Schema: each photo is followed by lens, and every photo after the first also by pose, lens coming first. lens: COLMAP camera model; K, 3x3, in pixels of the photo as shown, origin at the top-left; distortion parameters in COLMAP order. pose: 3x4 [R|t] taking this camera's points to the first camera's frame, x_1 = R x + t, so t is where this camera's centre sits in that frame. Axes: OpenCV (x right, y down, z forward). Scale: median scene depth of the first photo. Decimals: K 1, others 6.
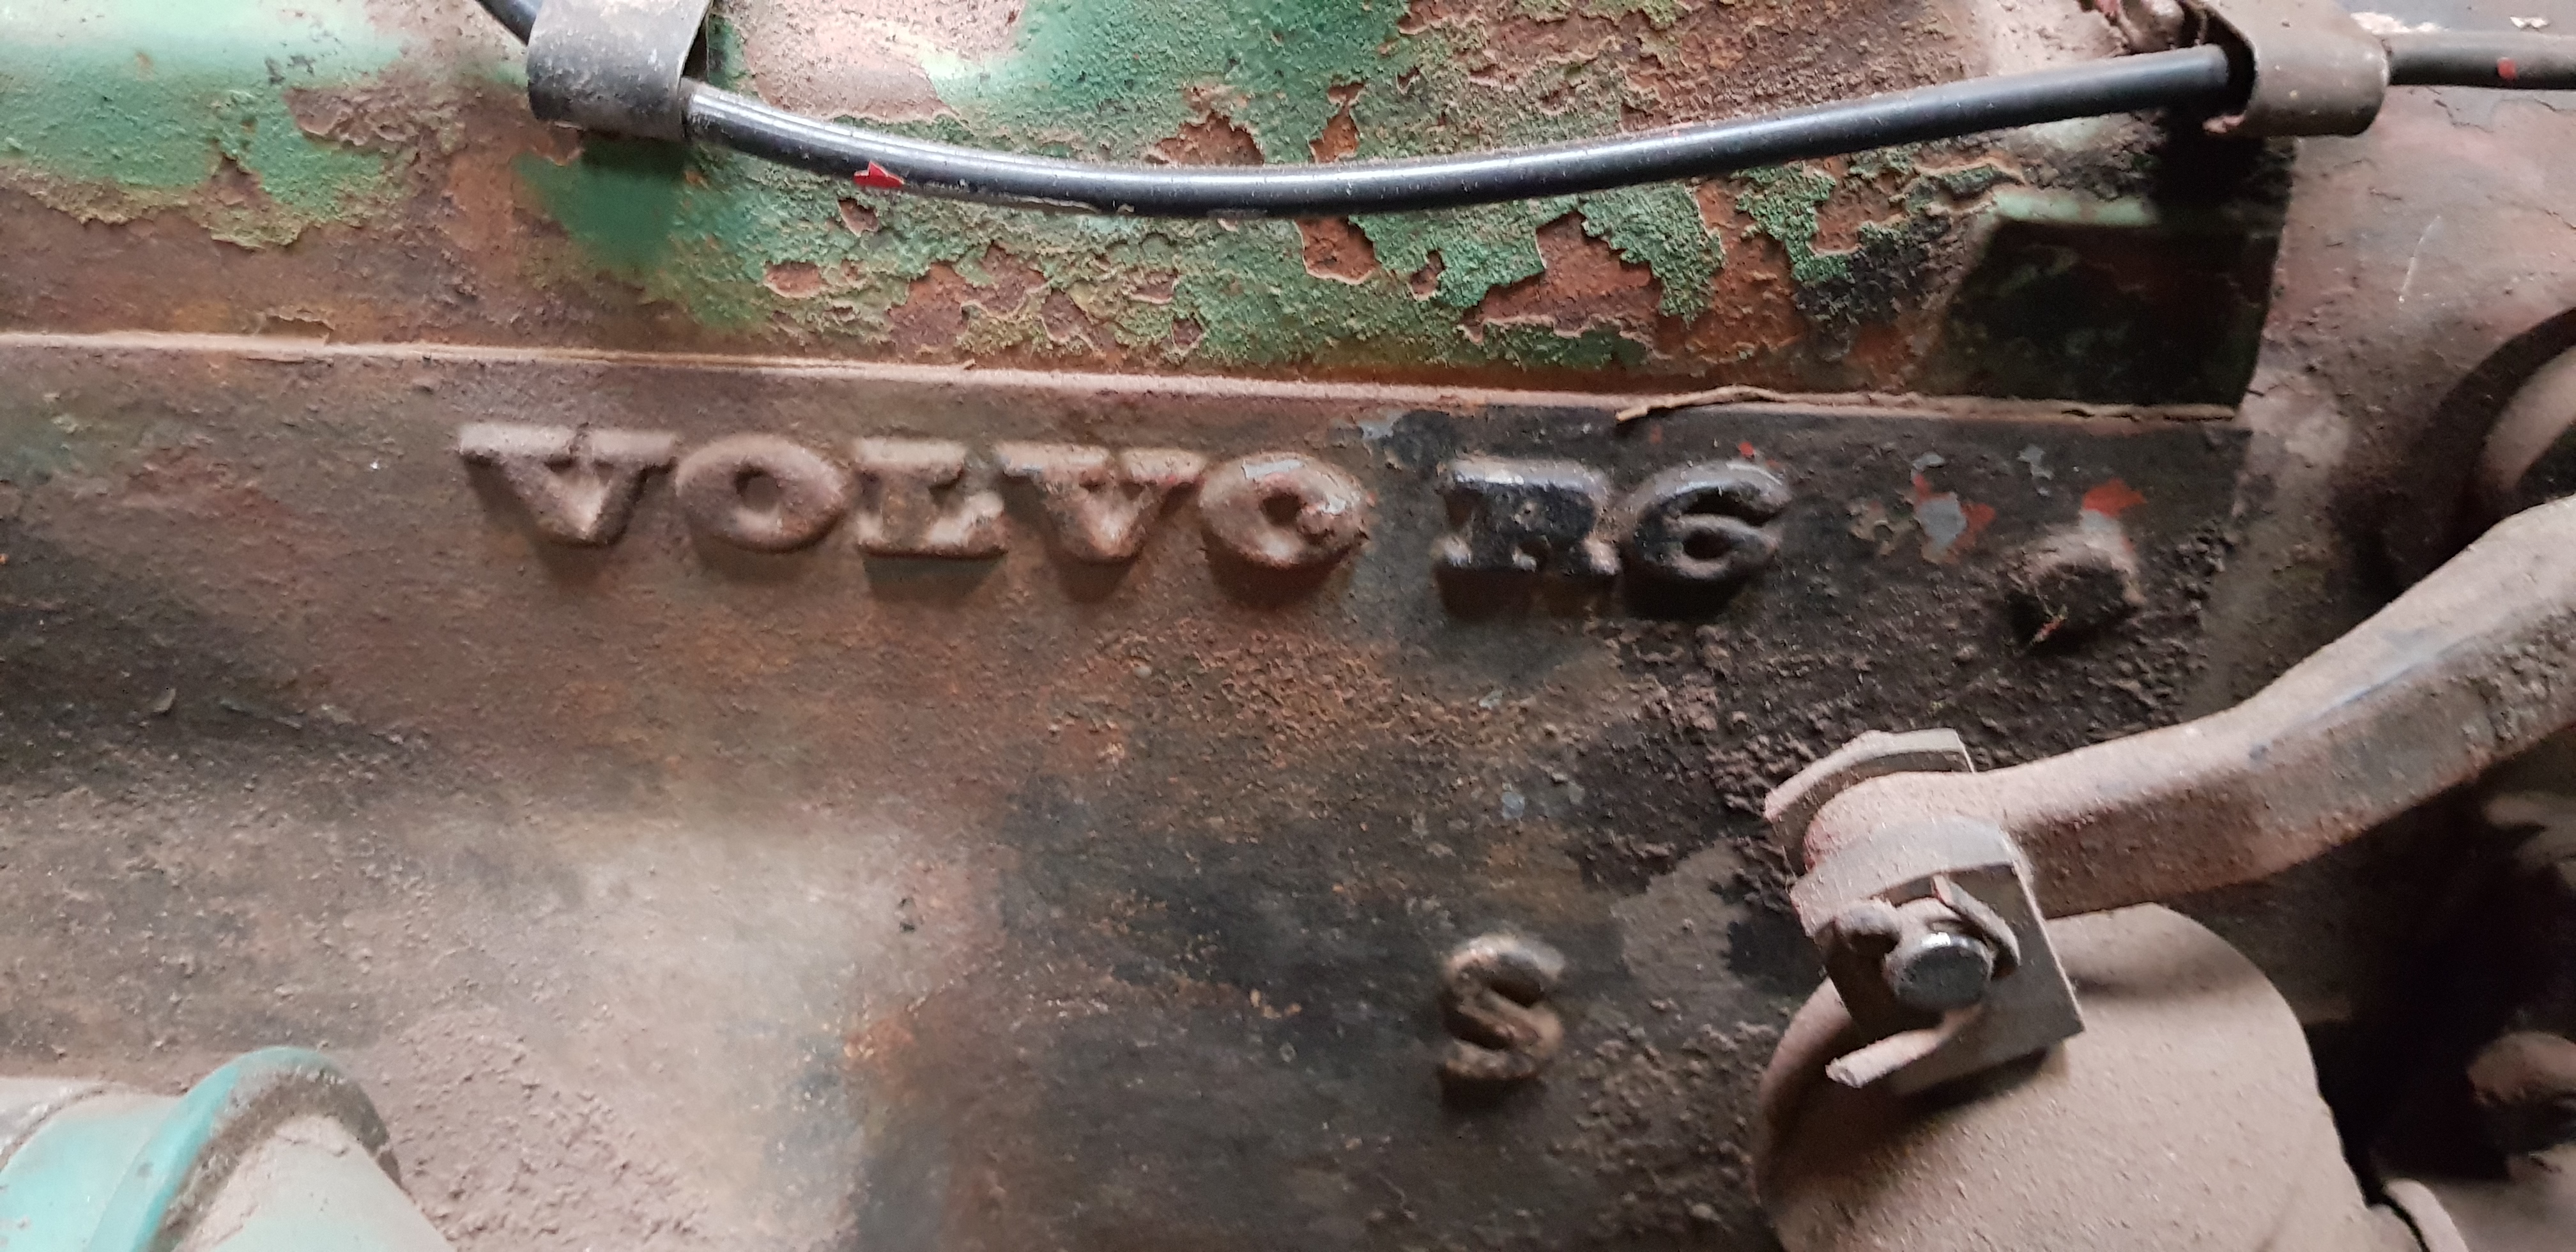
lens RADIAL K [[2027.0, 0, 1241.5], [0, 2027.0, 652.8], [0, 0, 1]] dist [0.091405, -0.173804]
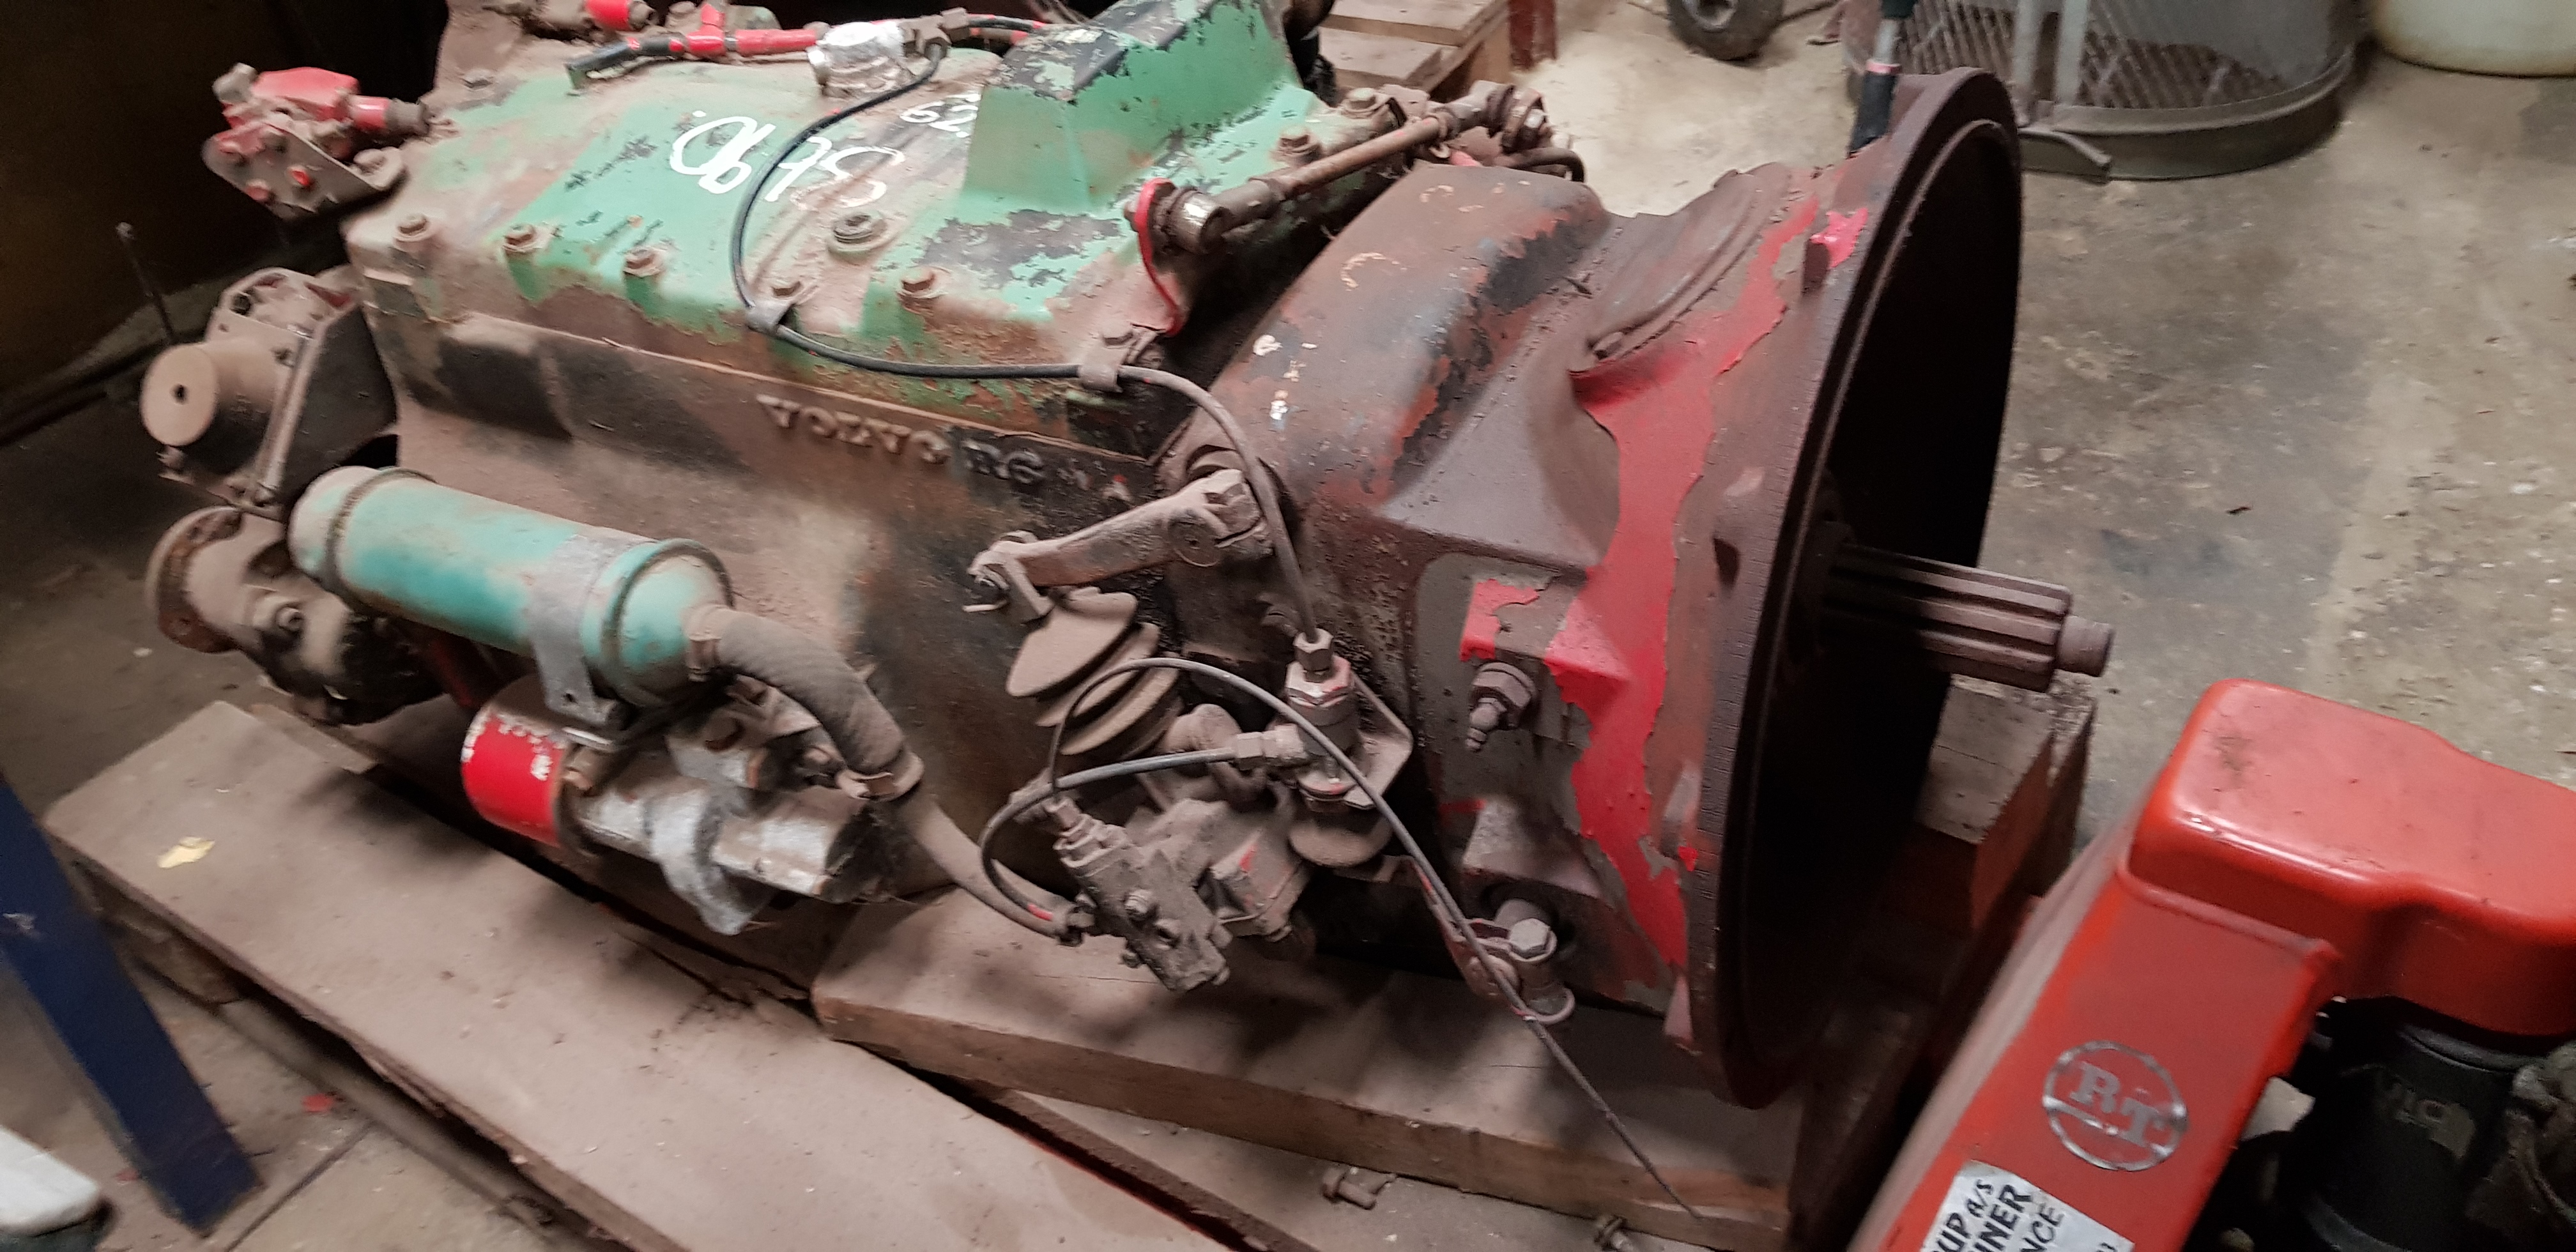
lens RADIAL K [[2027.0, 0, 1281.6], [0, 2027.0, 616.9], [0, 0, 1]] dist [0.091405, -0.173804]
pose [[0.862075, 0.185170, -0.471741, 2.340644], [-0.141162, 0.981755, 0.127400, -0.323947], [0.486725, -0.043236, 0.872485, -1.884496]]
